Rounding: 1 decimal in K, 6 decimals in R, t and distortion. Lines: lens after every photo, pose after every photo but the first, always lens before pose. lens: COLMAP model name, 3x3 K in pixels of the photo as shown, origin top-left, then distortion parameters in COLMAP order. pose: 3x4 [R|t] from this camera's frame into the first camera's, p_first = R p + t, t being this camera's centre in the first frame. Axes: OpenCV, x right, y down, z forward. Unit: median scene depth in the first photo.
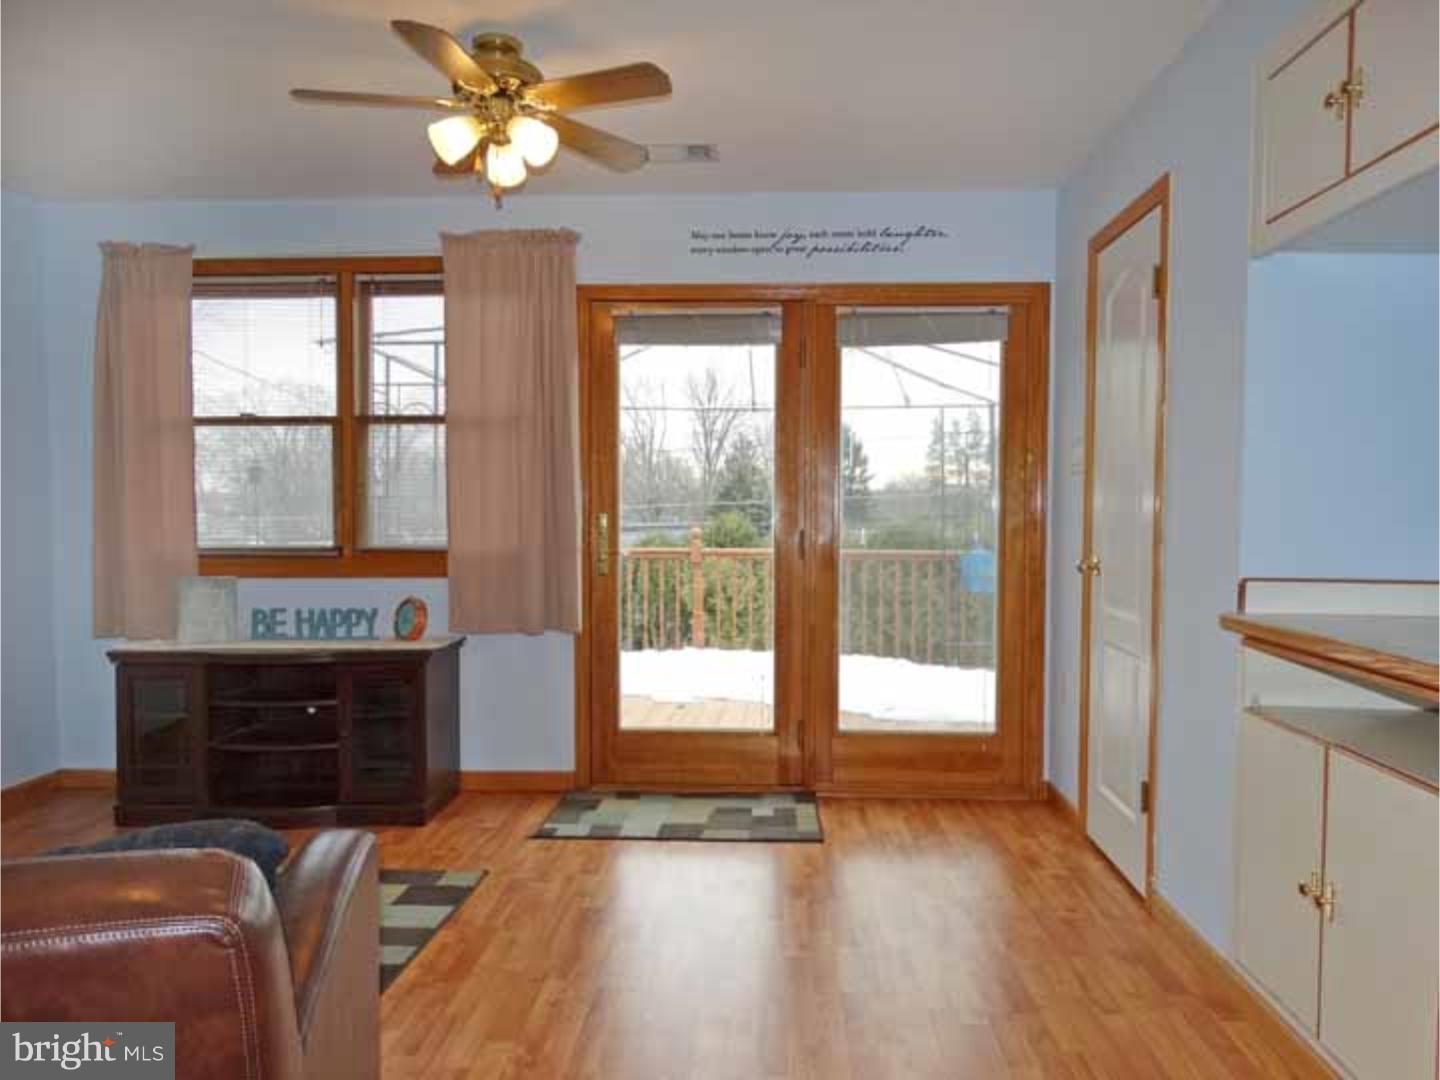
lens RADIAL K [[1039.7, 0, 722.3], [0, 1039.7, 536.4], [0, 0, 1]] dist [0.003739, 0.005007]
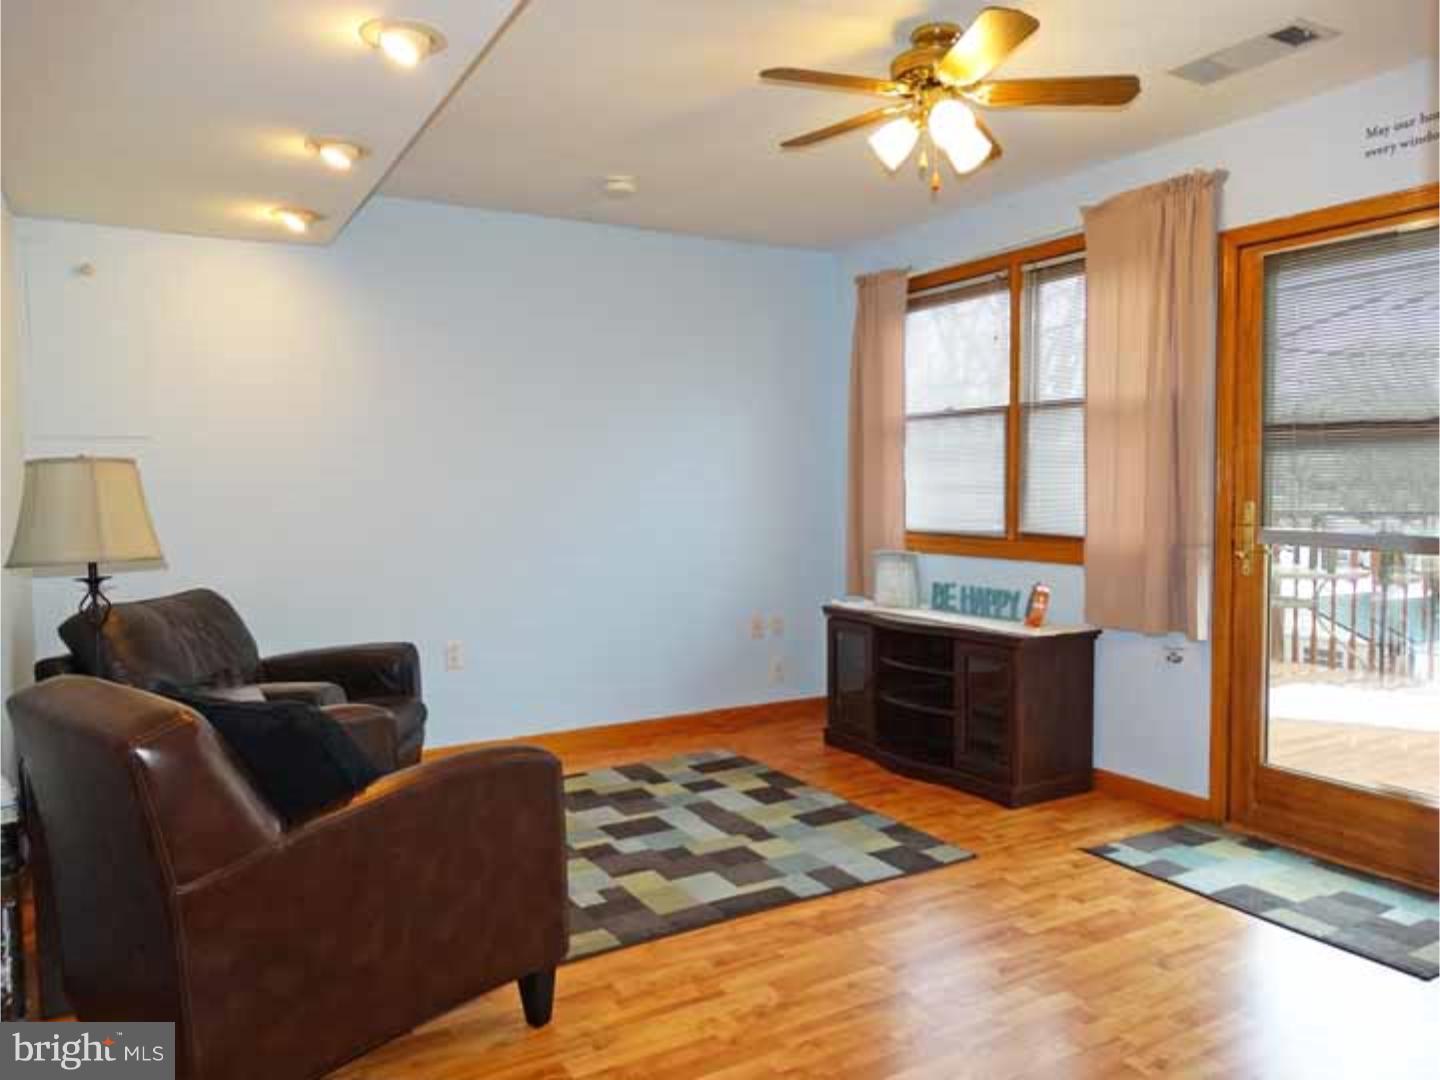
lens RADIAL K [[1021.6, 0, 720.0], [0, 1021.6, 540.0], [0, 0, 1]] dist [0.000053, -0.002120]
pose [[0.536729, 0.046003, -0.842500, 0.356915], [-0.019347, 0.998921, 0.042219, -0.018433], [0.843533, -0.006361, 0.537040, 0.208154]]
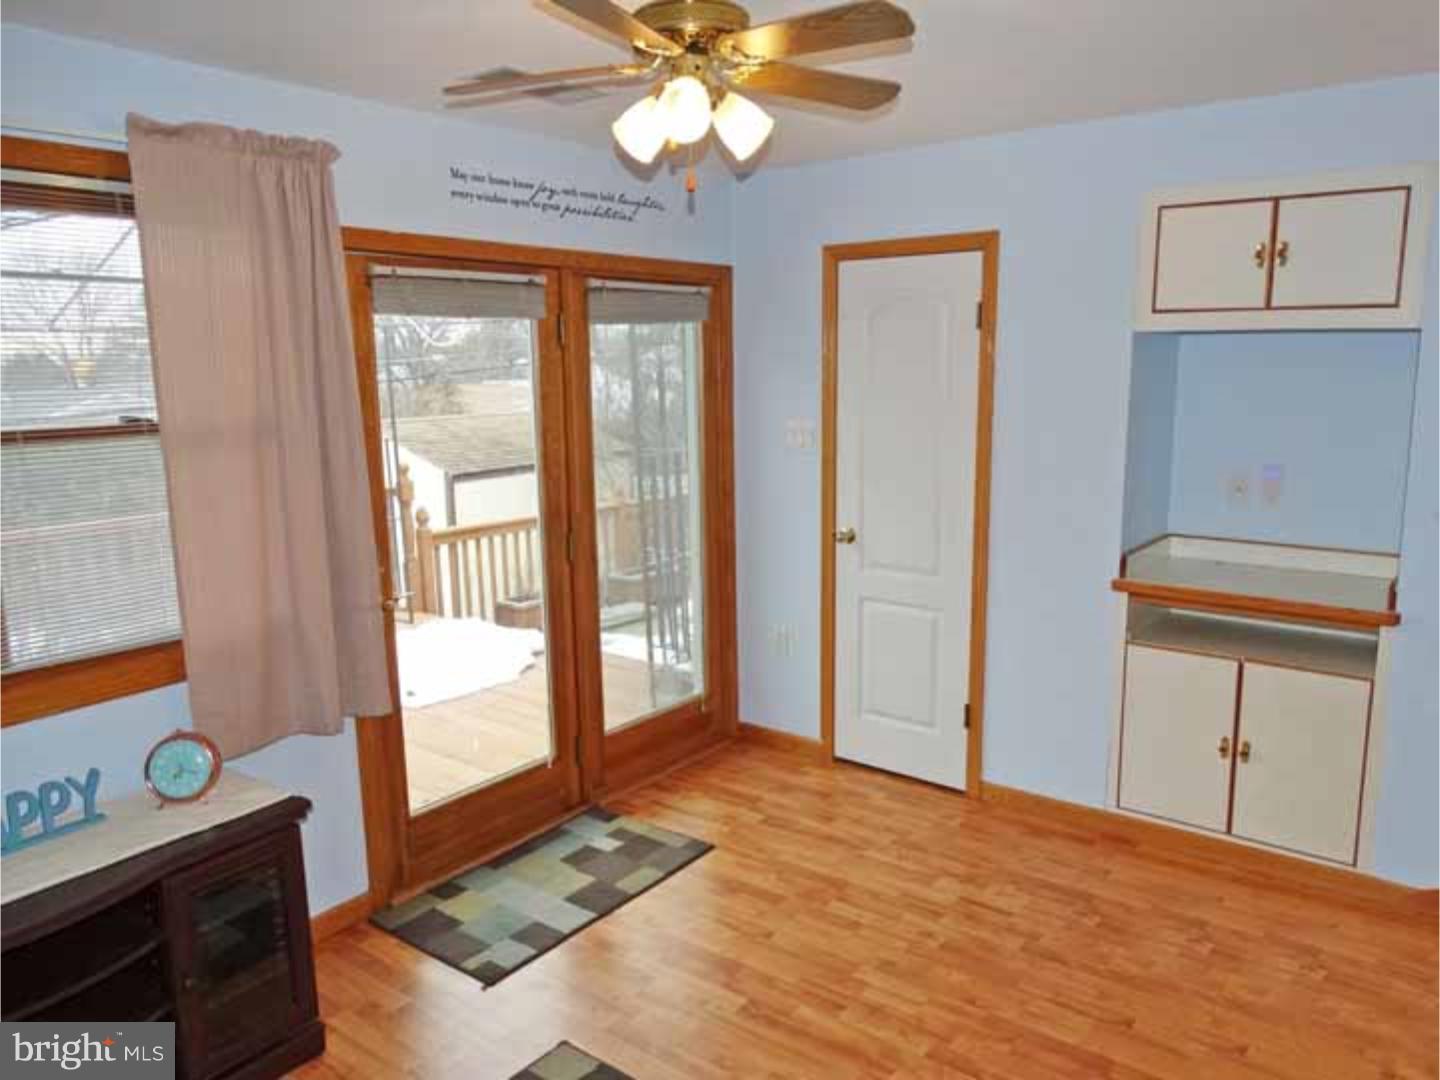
lens RADIAL K [[1039.7, 0, 722.3], [0, 1039.7, 536.4], [0, 0, 1]] dist [0.003739, 0.005007]
pose [[0.582624, -0.145888, 0.799541, -0.571099], [0.053303, 0.988499, 0.141524, -0.122048], [-0.810992, -0.039838, 0.583700, 0.377378]]
